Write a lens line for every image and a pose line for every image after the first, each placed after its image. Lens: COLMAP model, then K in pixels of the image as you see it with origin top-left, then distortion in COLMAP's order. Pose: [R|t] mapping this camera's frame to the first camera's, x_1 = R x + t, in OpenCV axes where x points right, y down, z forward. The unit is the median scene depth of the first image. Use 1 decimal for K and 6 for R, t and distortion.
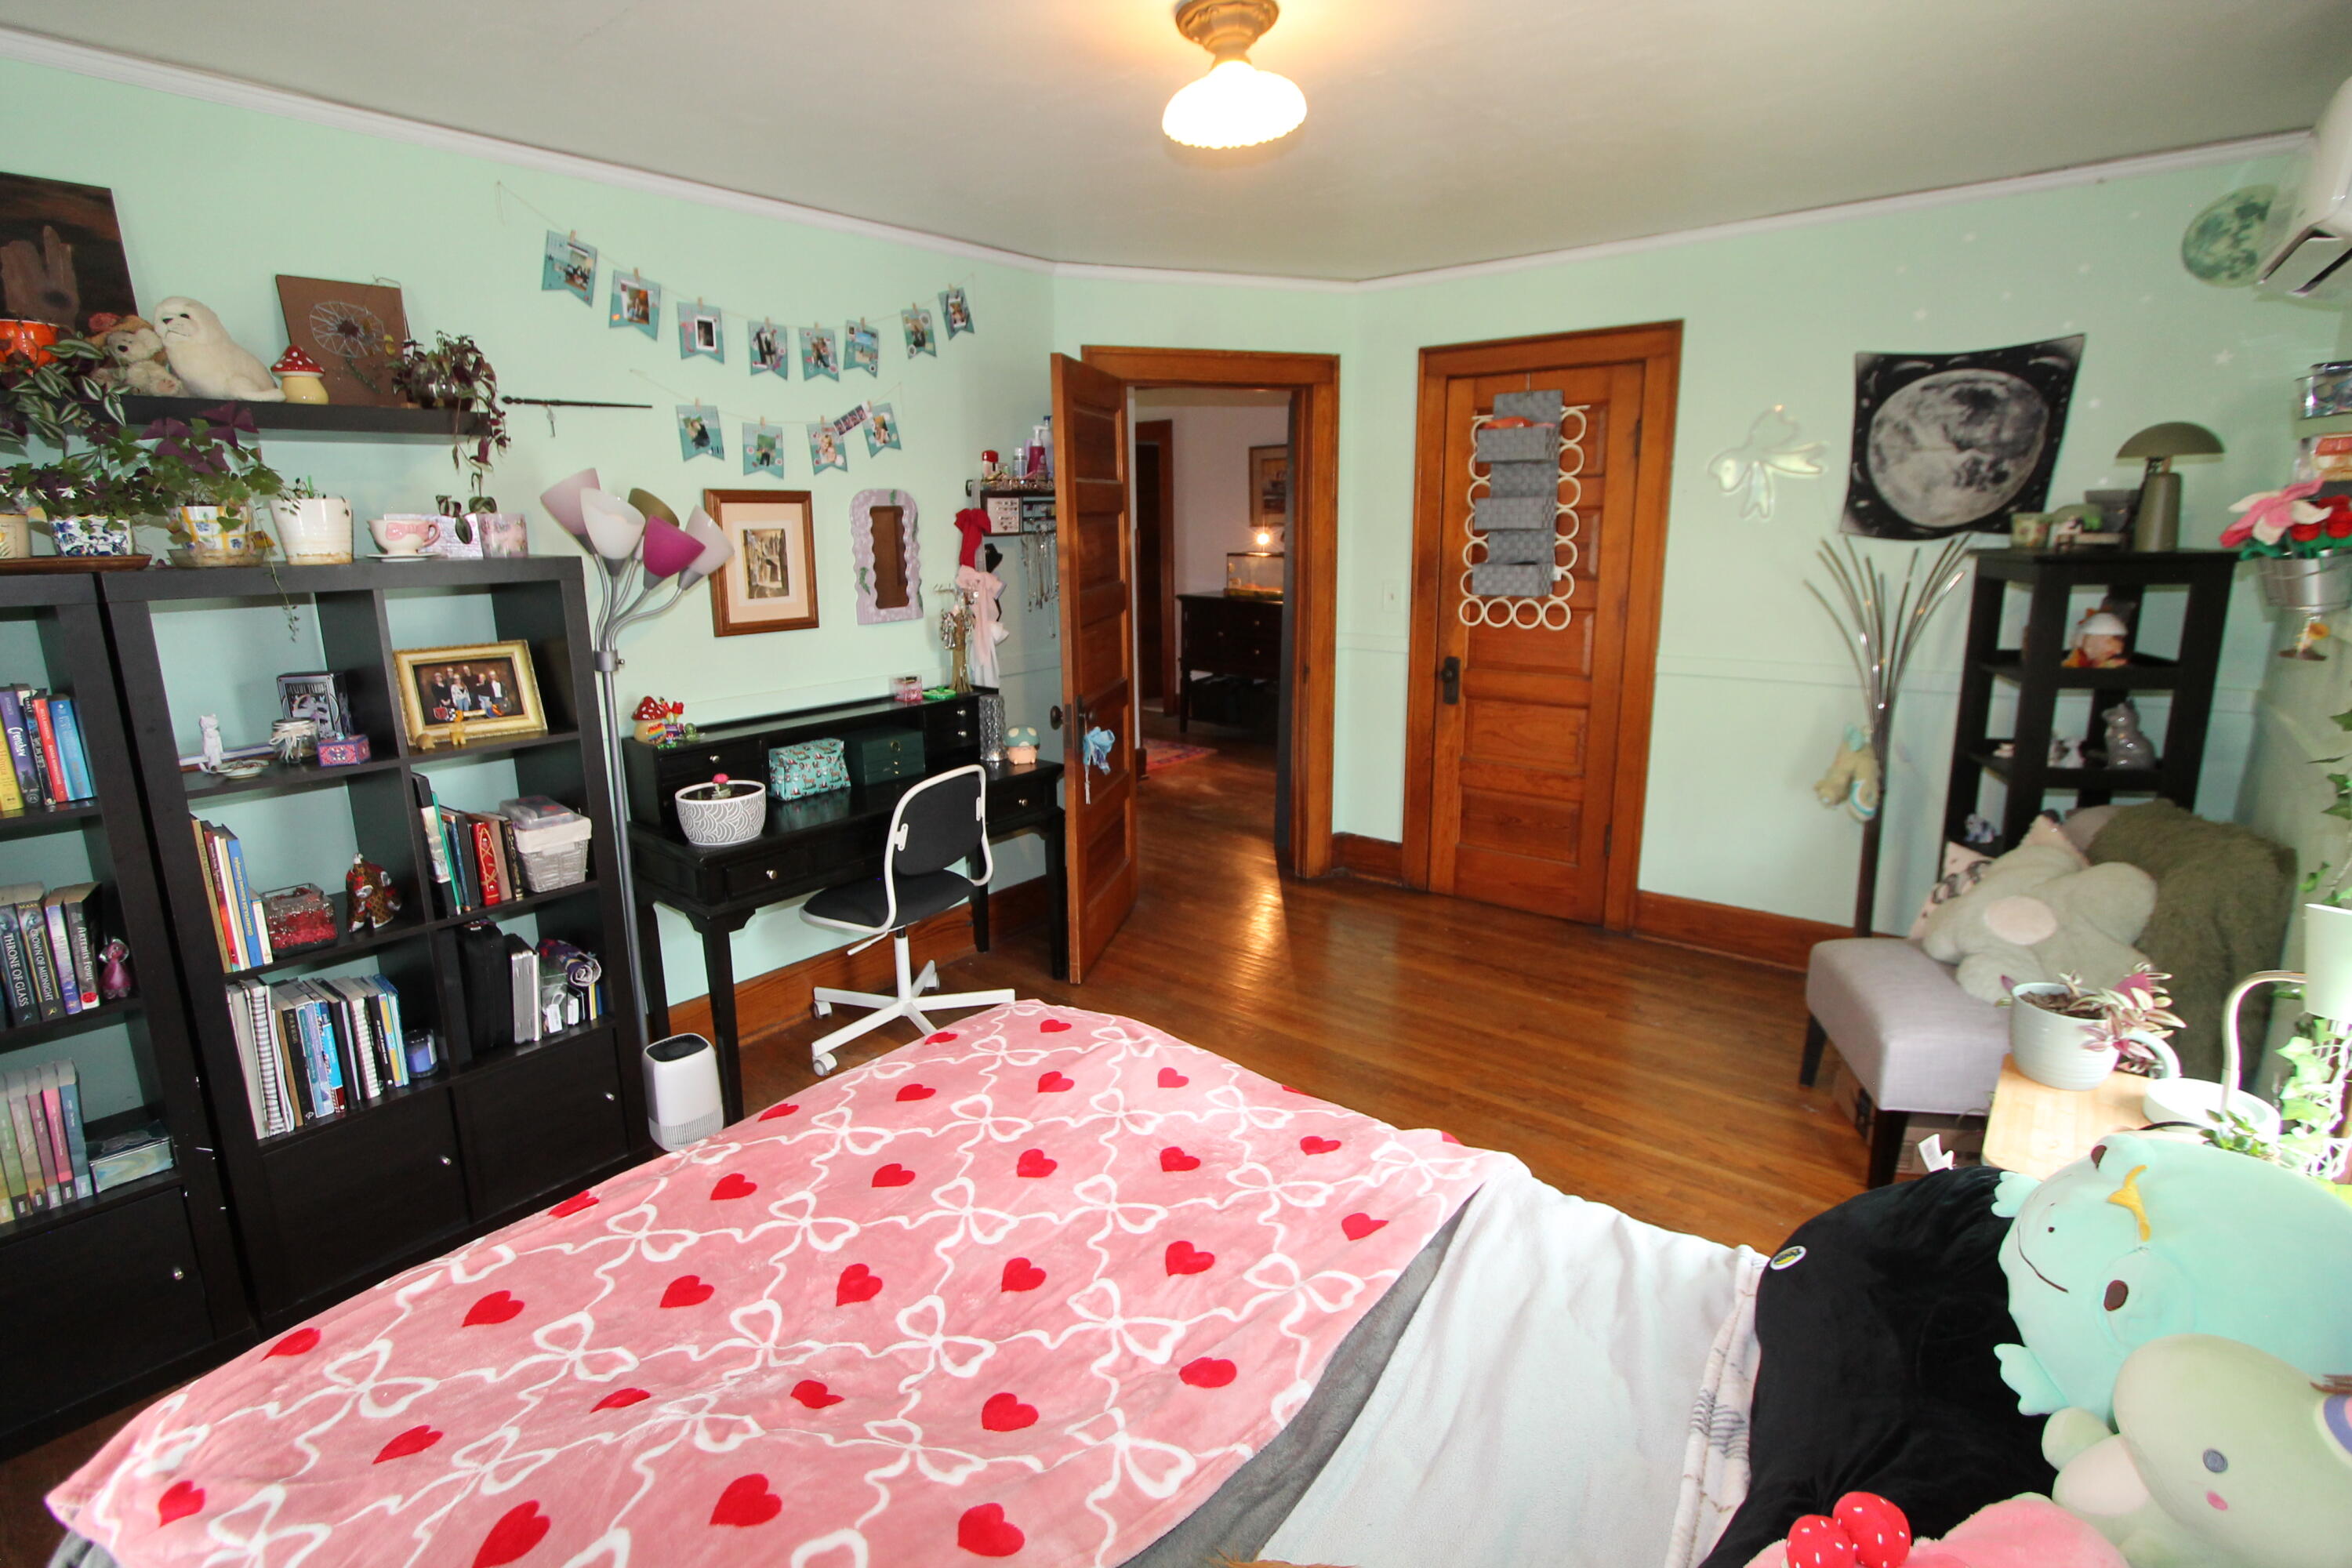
lens RADIAL K [[1094.9, 0, 1169.0], [0, 1094.9, 786.7], [0, 0, 1]] dist [-0.022658, 0.003879]
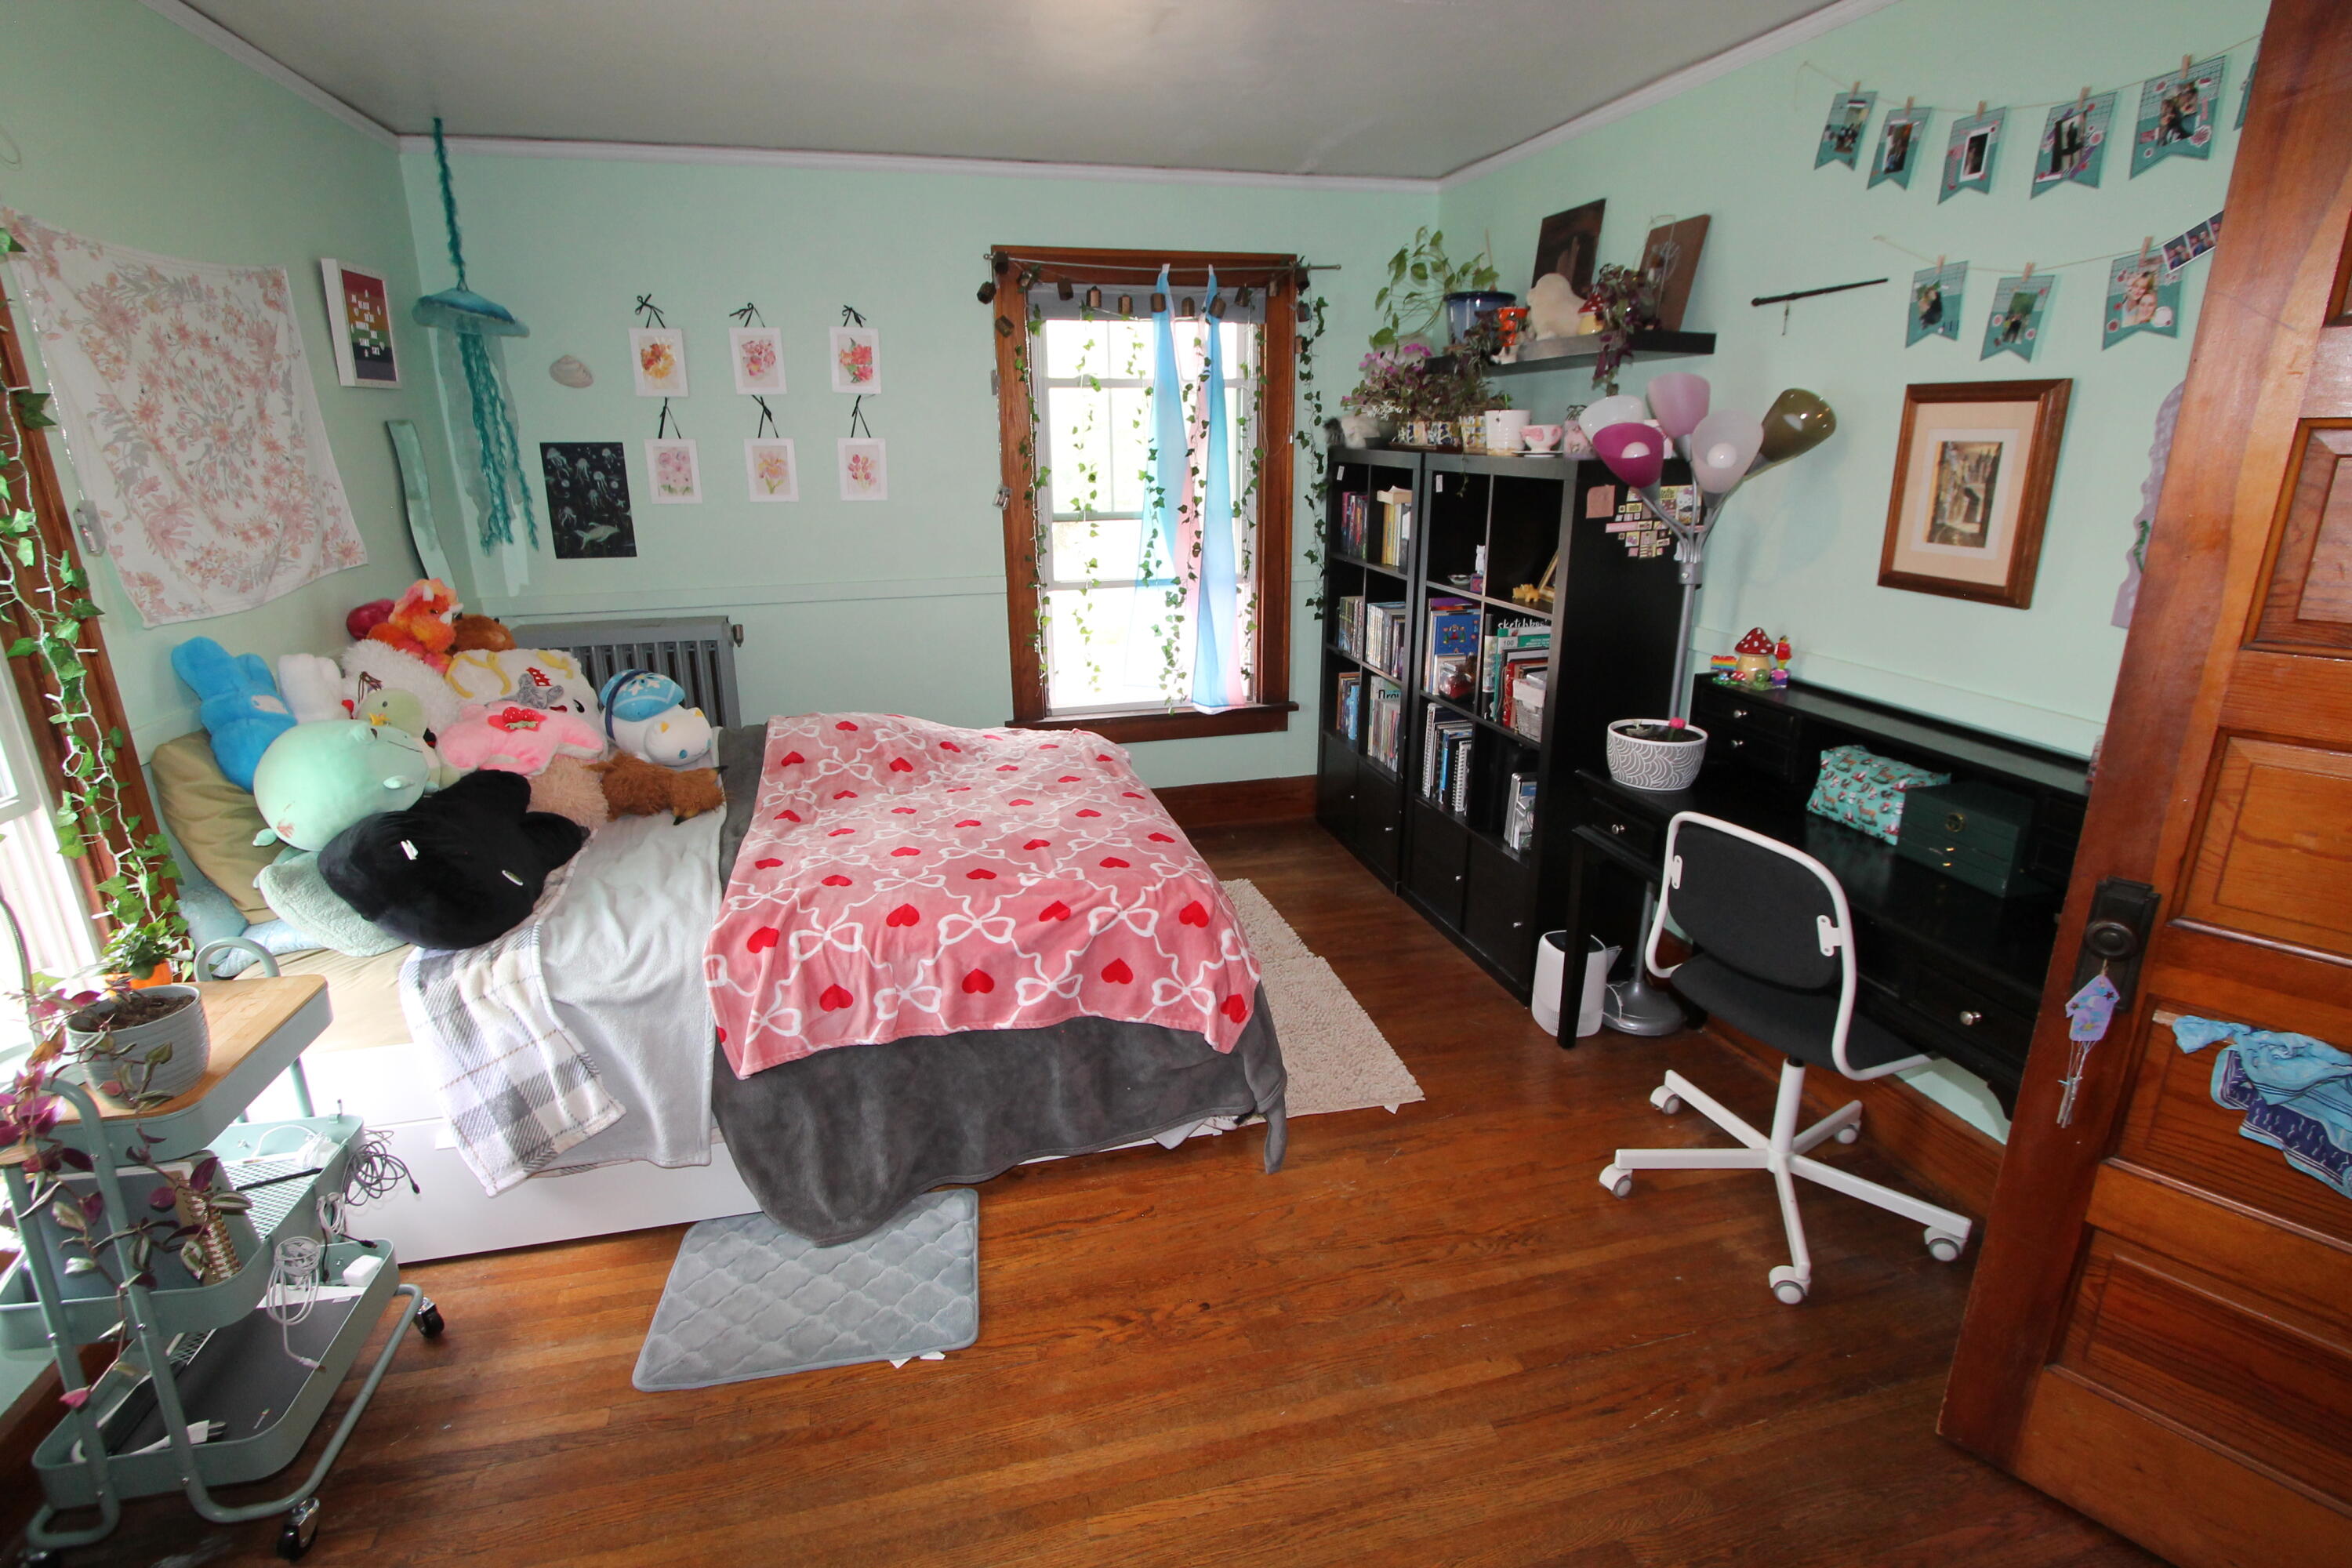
lens RADIAL K [[1094.9, 0, 1174.0], [0, 1094.9, 775.5], [0, 0, 1]] dist [-0.022658, 0.003879]
pose [[-0.600886, 0.259239, -0.756129, 0.474521], [-0.170450, 0.882635, 0.438066, -0.263318], [0.780950, 0.392110, -0.486176, 1.023453]]
